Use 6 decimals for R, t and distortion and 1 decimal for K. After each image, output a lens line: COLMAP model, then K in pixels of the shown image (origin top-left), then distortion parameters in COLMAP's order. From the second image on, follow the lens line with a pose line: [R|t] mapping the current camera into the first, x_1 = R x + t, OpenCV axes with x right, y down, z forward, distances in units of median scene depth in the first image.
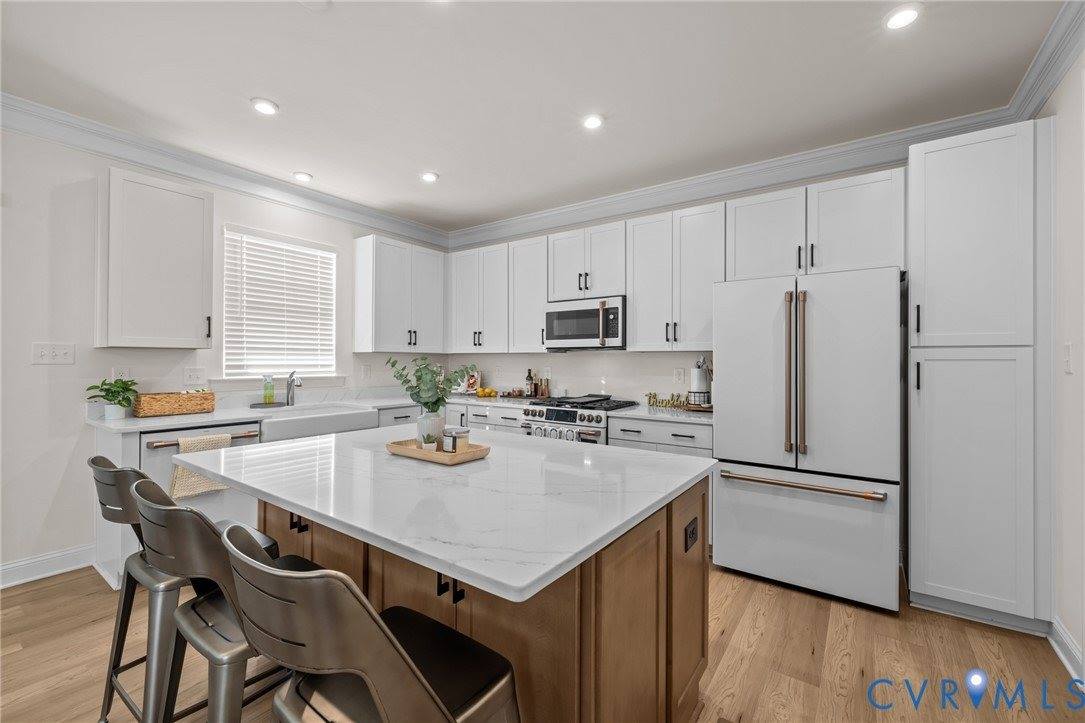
lens RADIAL K [[457.3, 0, 540.6], [0, 457.3, 362.9], [0, 0, 1]] dist [-0.000056, -0.000011]
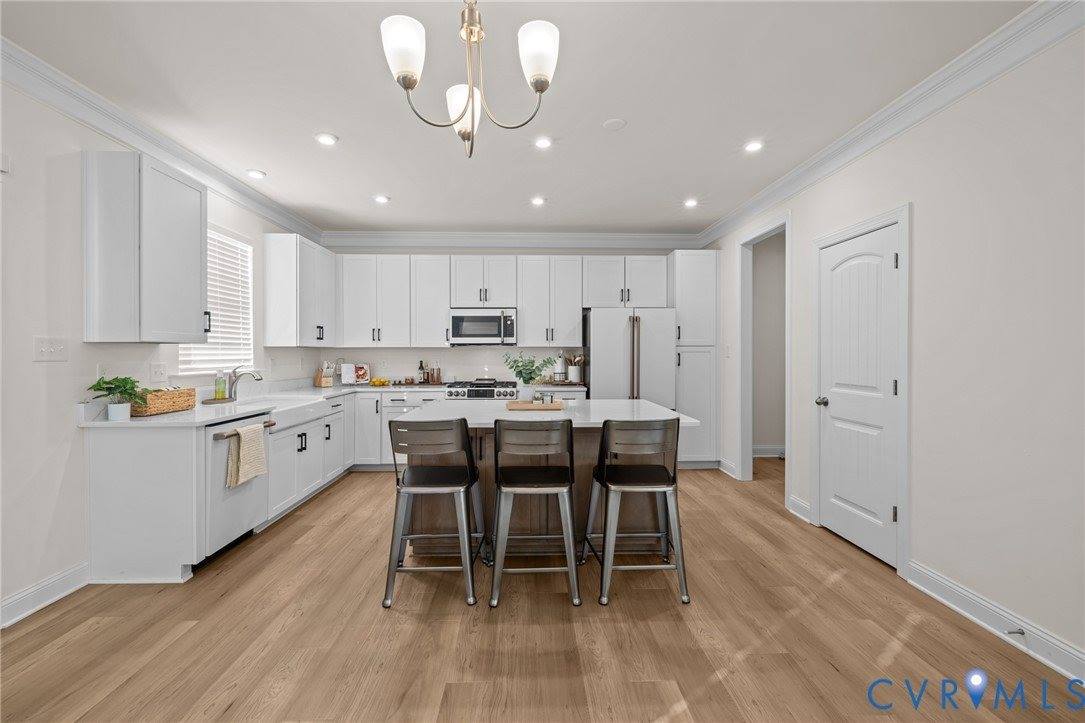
lens RADIAL K [[462.2, 0, 539.7], [0, 462.2, 353.7], [0, 0, 1]] dist [0.002998, 0.000589]
pose [[0.793408, -0.006417, 0.608656, -0.630535], [0.008447, 0.999964, -0.000469, -0.002042], [-0.608631, 0.005514, 0.793434, -0.194863]]
